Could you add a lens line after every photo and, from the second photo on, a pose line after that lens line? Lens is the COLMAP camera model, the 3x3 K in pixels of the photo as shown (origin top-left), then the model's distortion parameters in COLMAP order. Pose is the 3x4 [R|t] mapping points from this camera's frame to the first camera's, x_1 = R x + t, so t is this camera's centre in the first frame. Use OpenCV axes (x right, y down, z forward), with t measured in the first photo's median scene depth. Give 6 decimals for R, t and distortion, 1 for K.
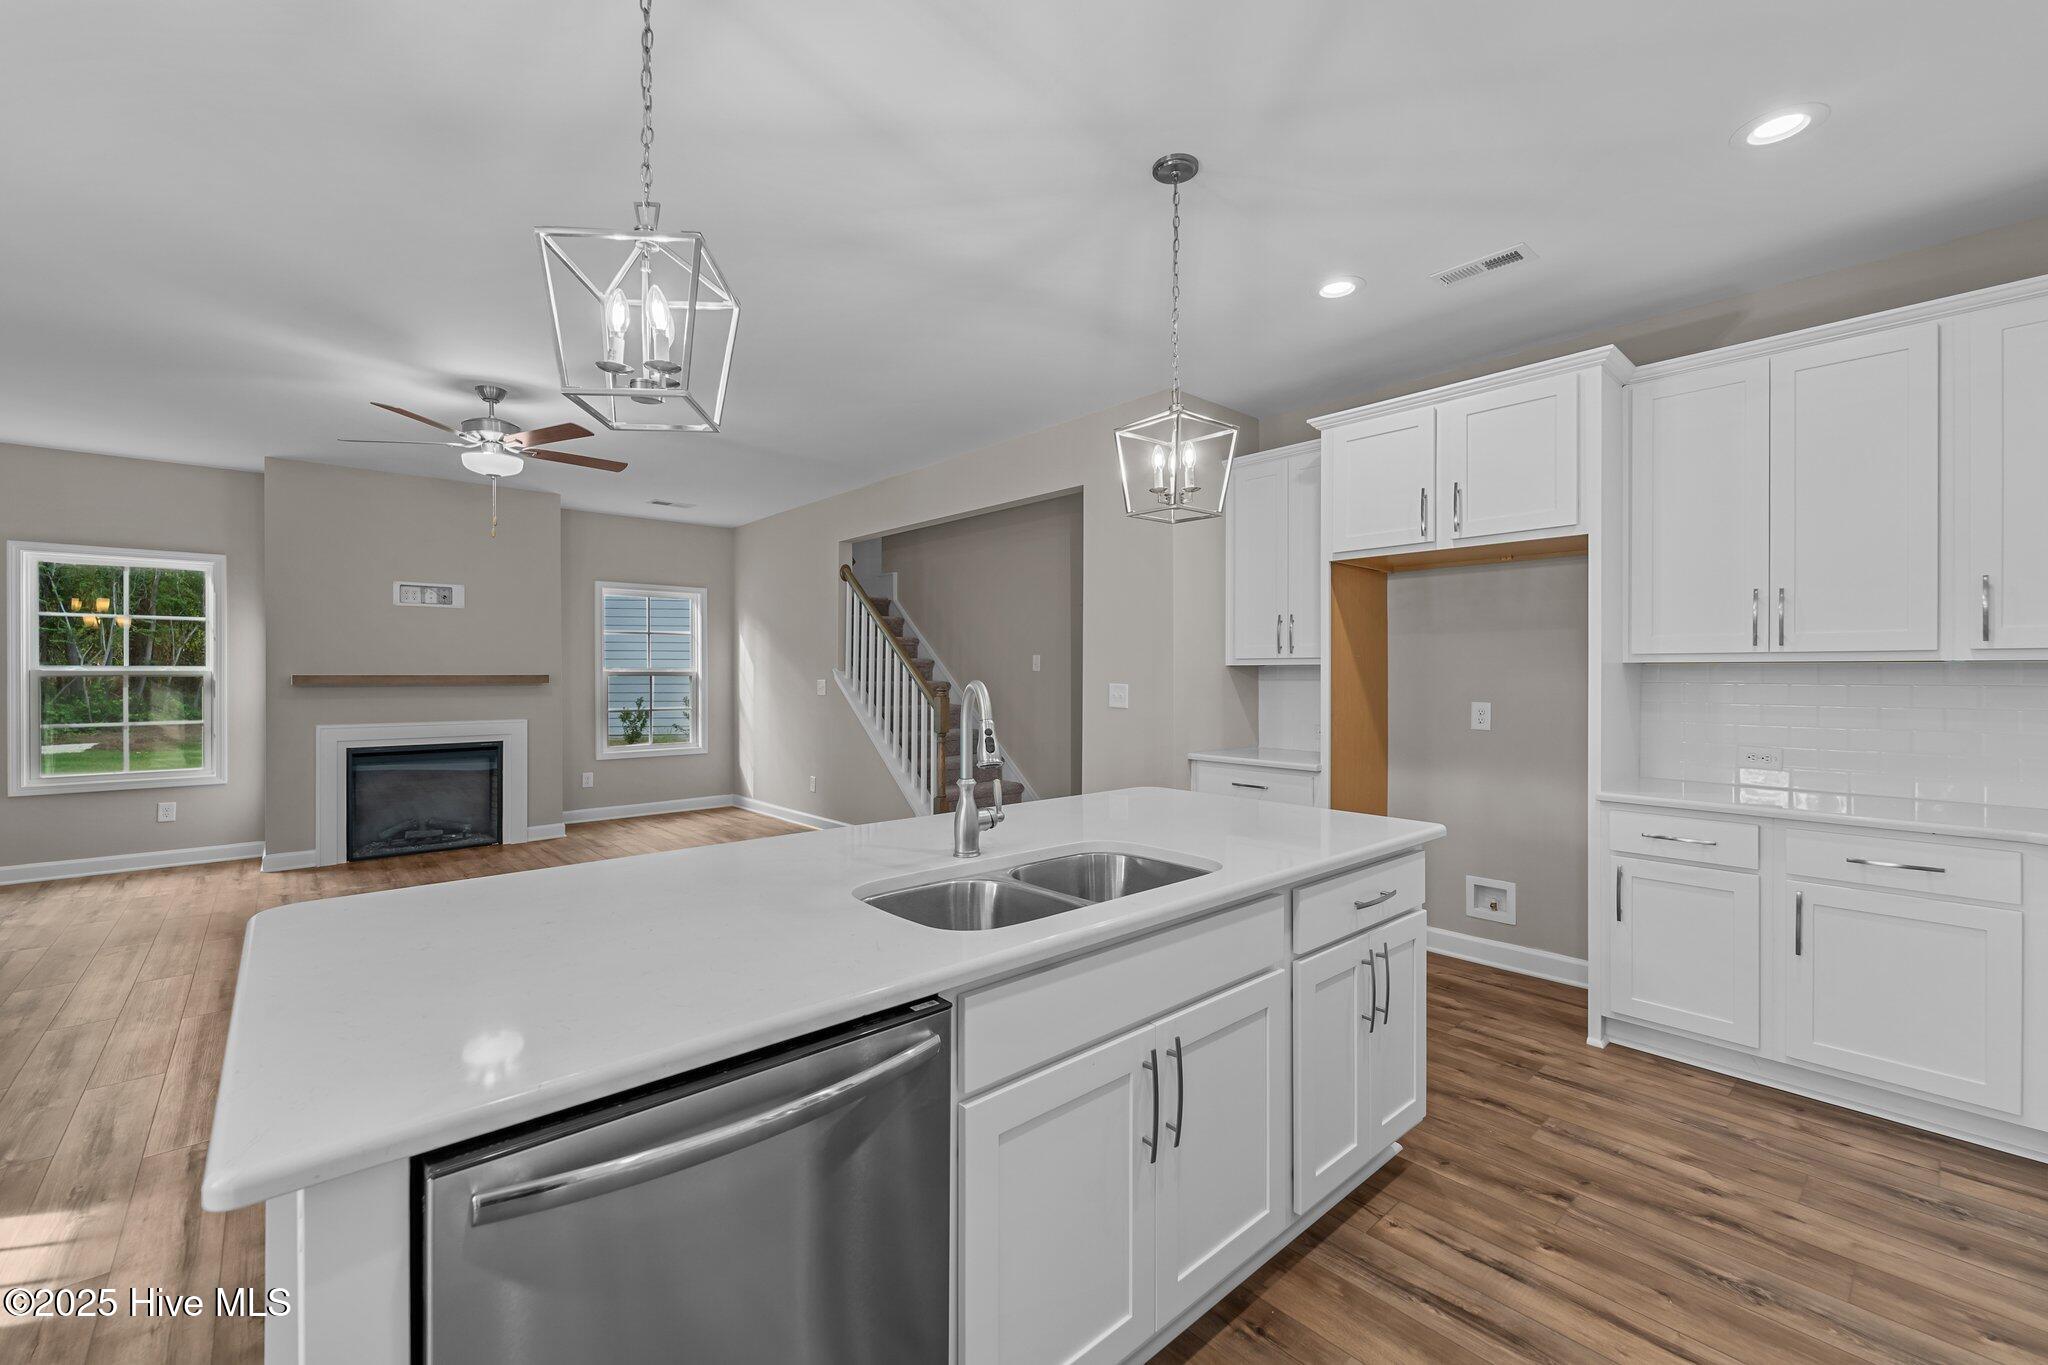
lens RADIAL K [[838.0, 0, 1024.2], [0, 838.0, 675.1], [0, 0, 1]] dist [0.000979, -0.000059]
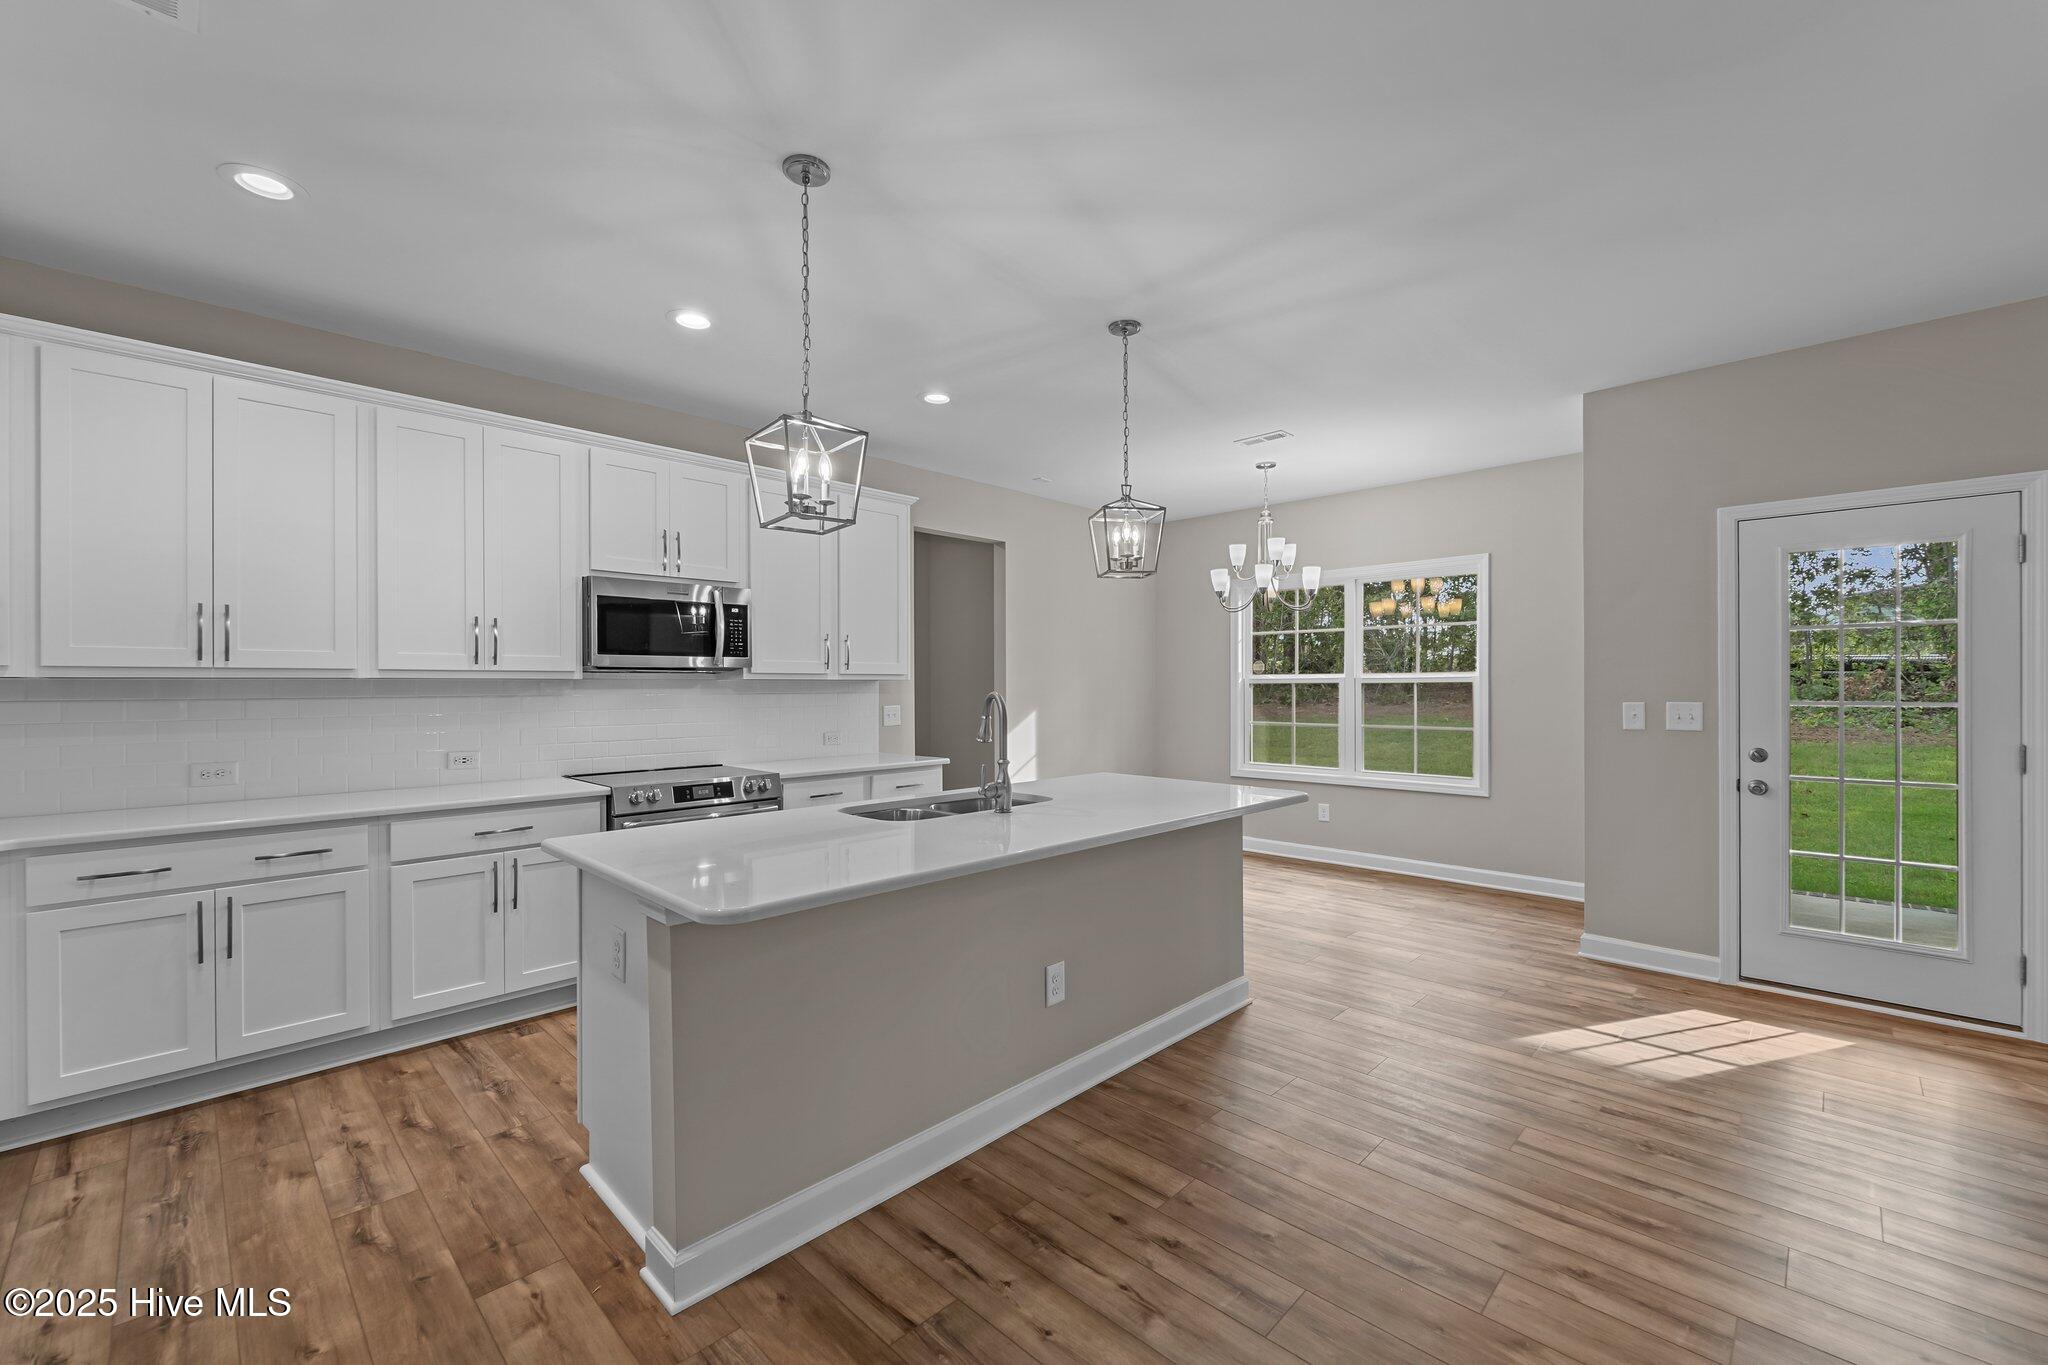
lens RADIAL K [[831.8, 0, 1020.4], [0, 831.8, 685.9], [0, 0, 1]] dist [0.003143, 0.000097]
pose [[-0.997929, 0.003471, -0.064224, -0.003789], [0.003223, 0.999987, 0.003970, -0.005735], [0.064237, 0.003755, -0.997928, 1.901312]]
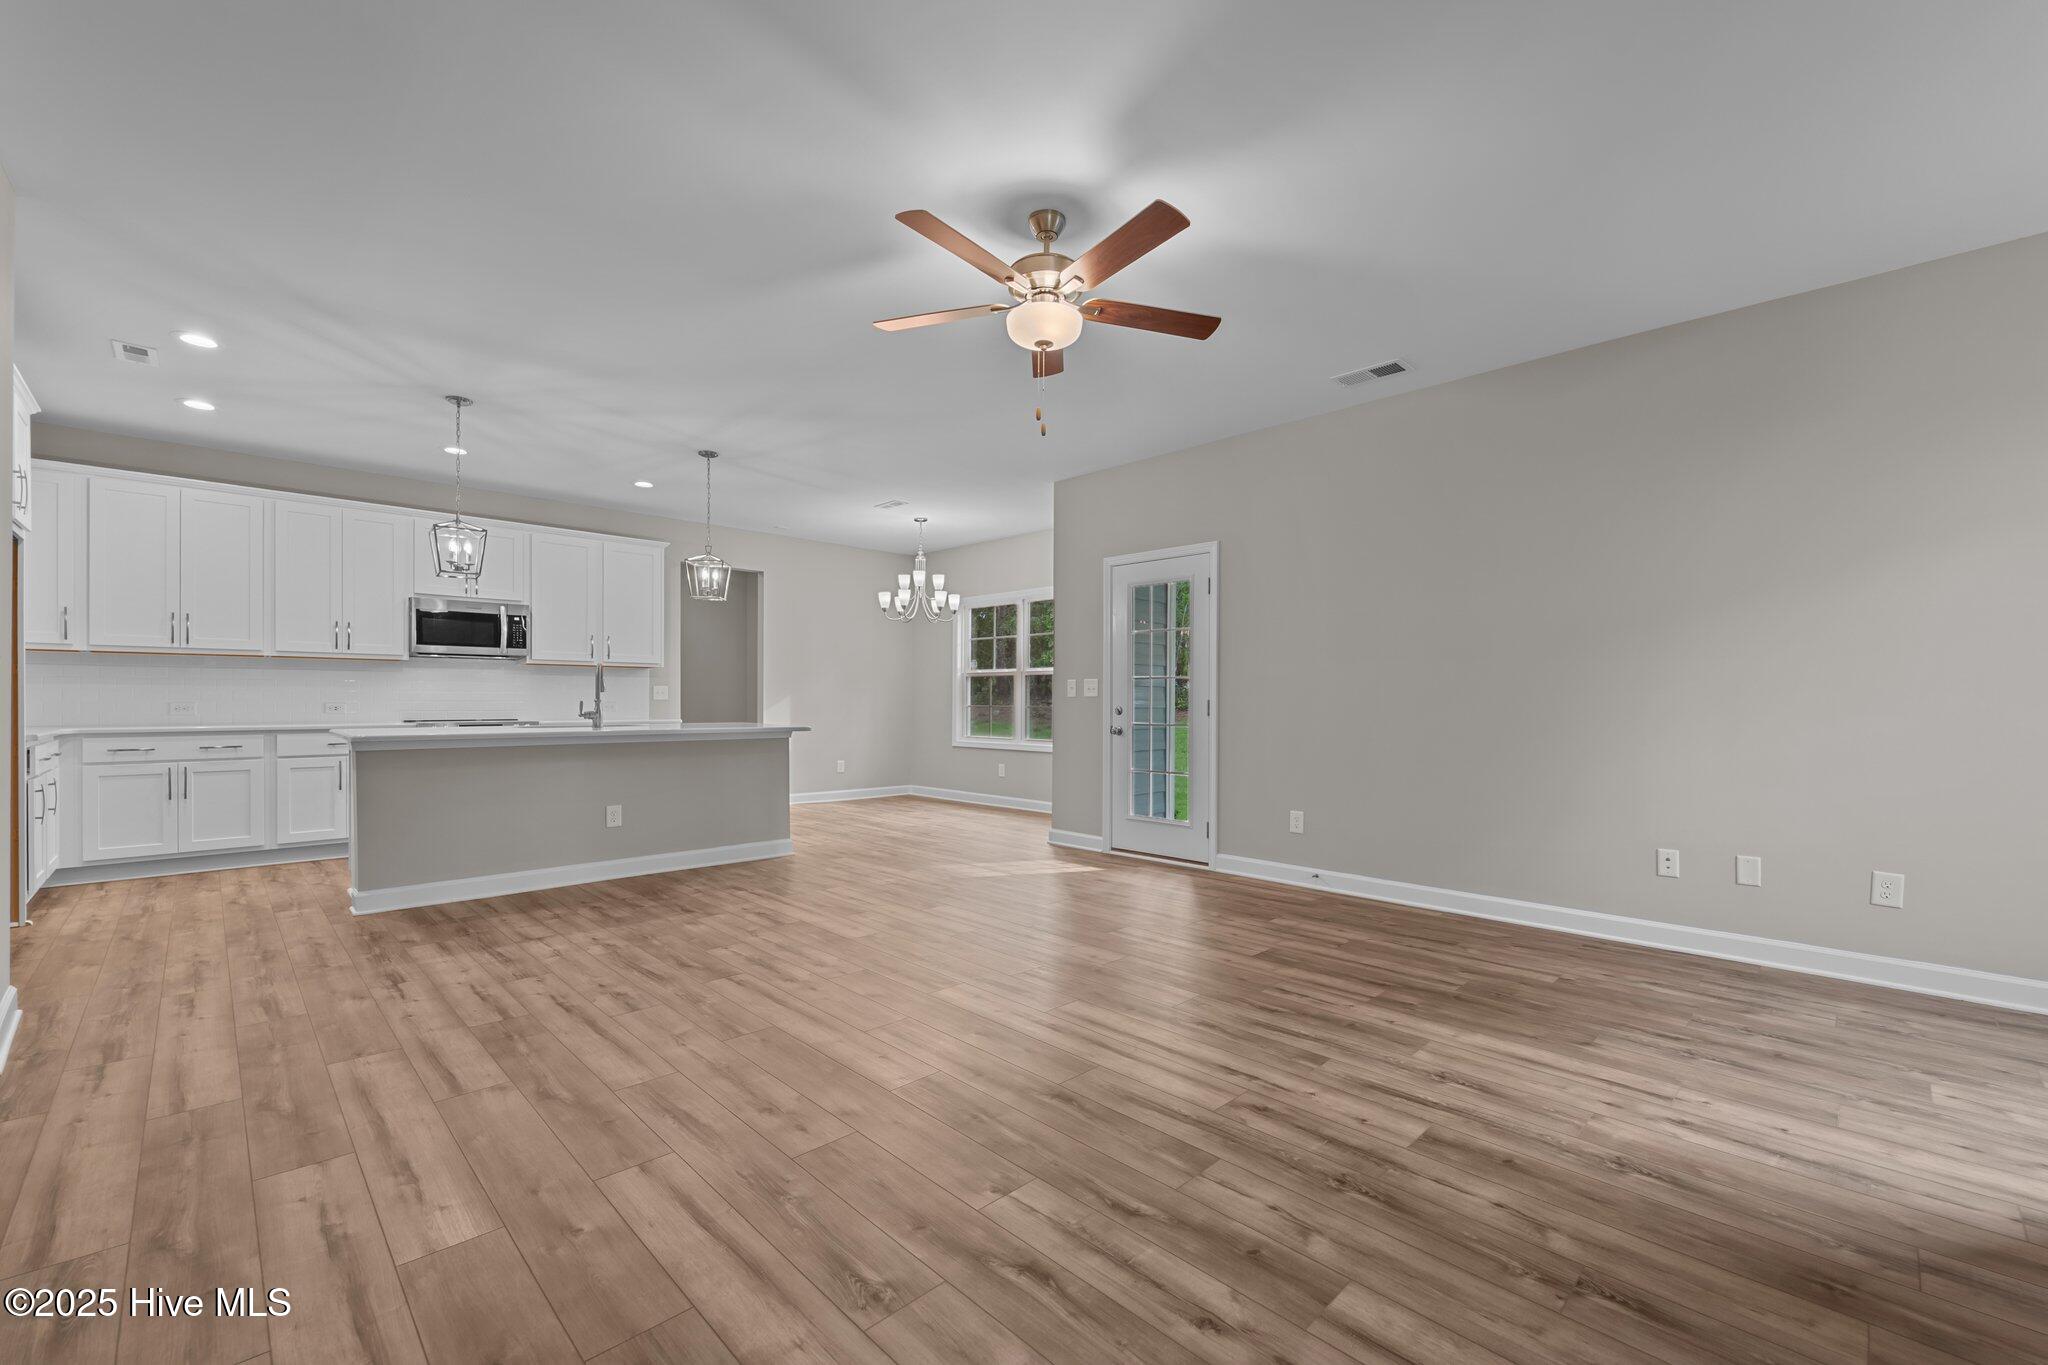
lens RADIAL K [[839.8, 0, 1024.1], [0, 839.8, 701.1], [0, 0, 1]] dist [0.000721, -0.000024]
pose [[-0.998853, -0.003697, -0.047740, -1.019582], [-0.003974, 0.999976, 0.005692, 0.086211], [0.047718, 0.005875, -0.998844, 2.929159]]
